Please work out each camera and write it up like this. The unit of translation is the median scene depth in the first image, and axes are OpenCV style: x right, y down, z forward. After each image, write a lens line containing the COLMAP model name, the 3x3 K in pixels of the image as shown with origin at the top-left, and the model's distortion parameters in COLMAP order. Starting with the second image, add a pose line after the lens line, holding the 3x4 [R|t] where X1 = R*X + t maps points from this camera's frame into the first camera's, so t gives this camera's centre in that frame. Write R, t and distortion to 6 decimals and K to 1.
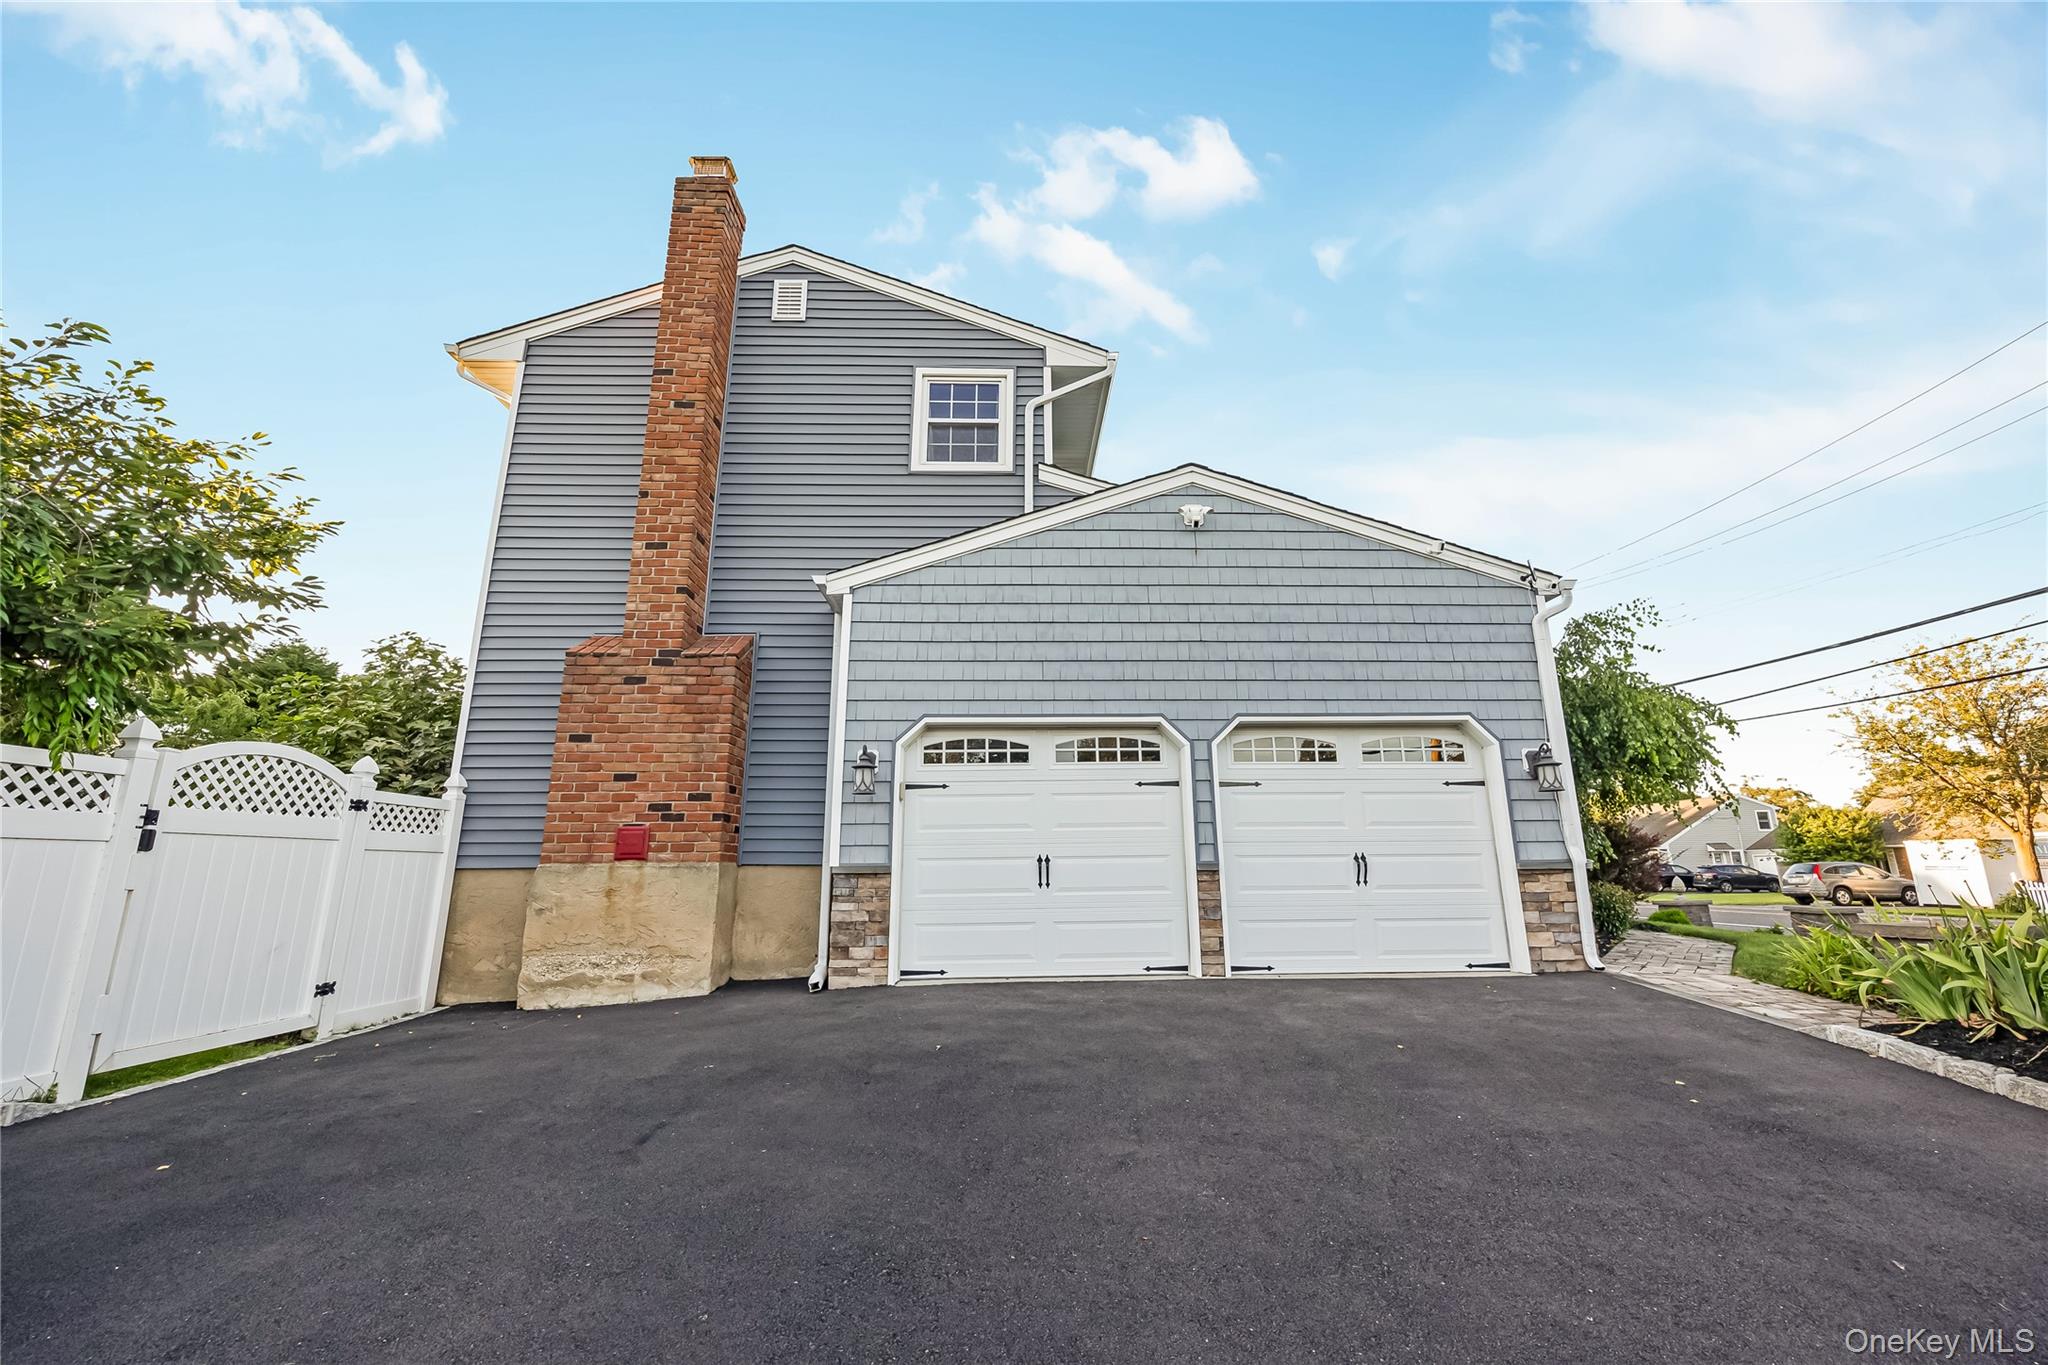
lens RADIAL K [[822.0, 0, 1023.6], [0, 822.0, 675.8], [0, 0, 1]] dist [0.000006, 0.000269]
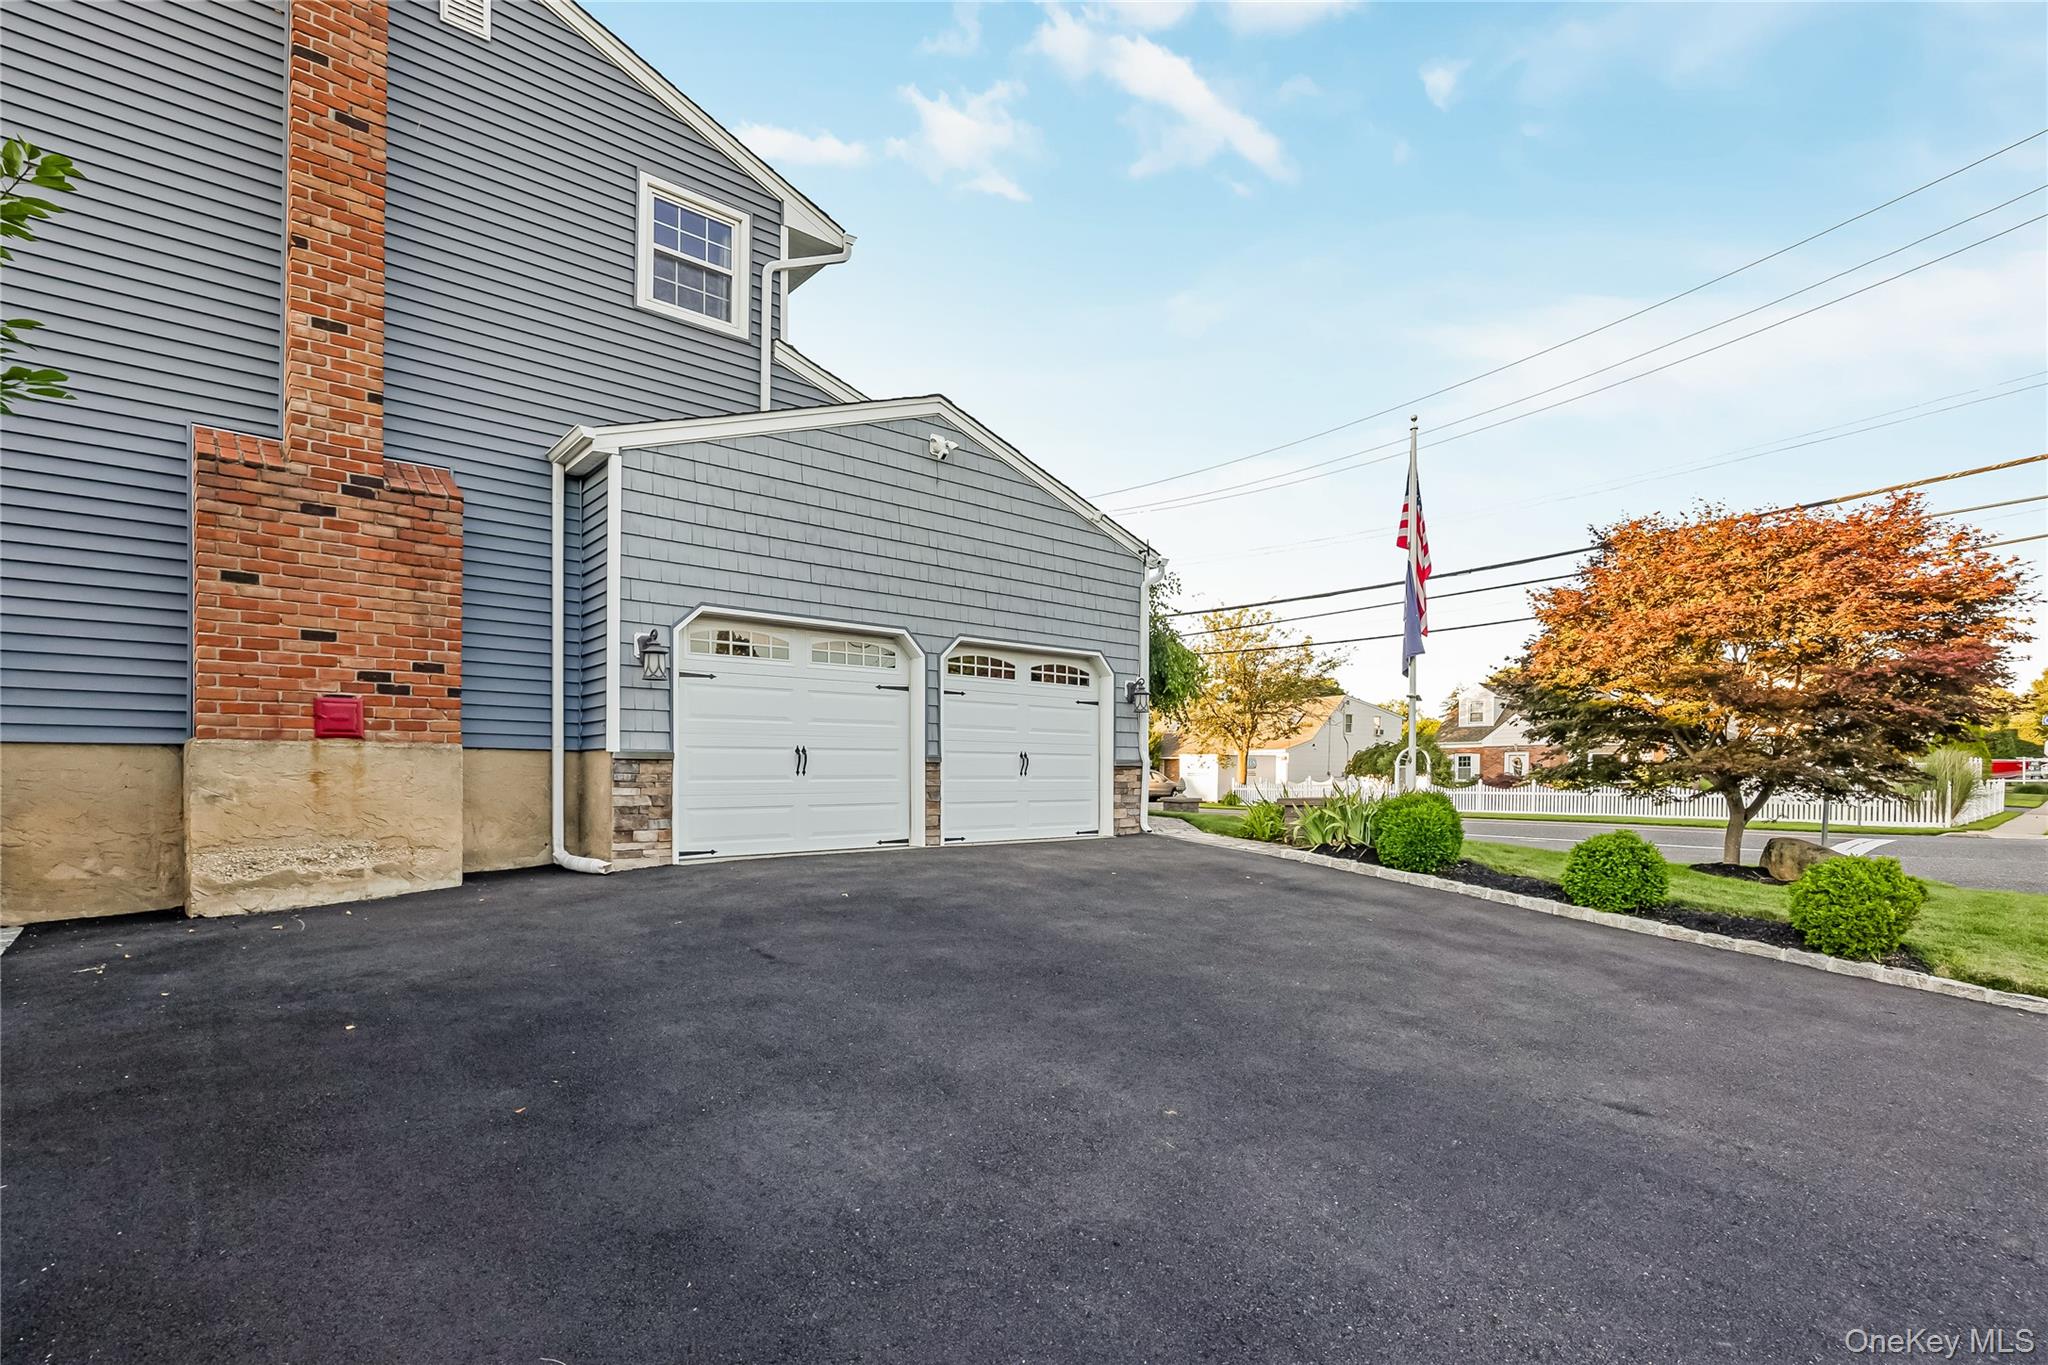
lens RADIAL K [[905.6, 0, 1056.4], [0, 905.6, 779.7], [0, 0, 1]] dist [-0.005660, 0.000246]
pose [[0.778920, 0.004931, 0.627104, -0.461658], [-0.154558, 0.970633, 0.184344, -0.011838], [-0.607779, -0.240513, 0.756808, -0.121089]]
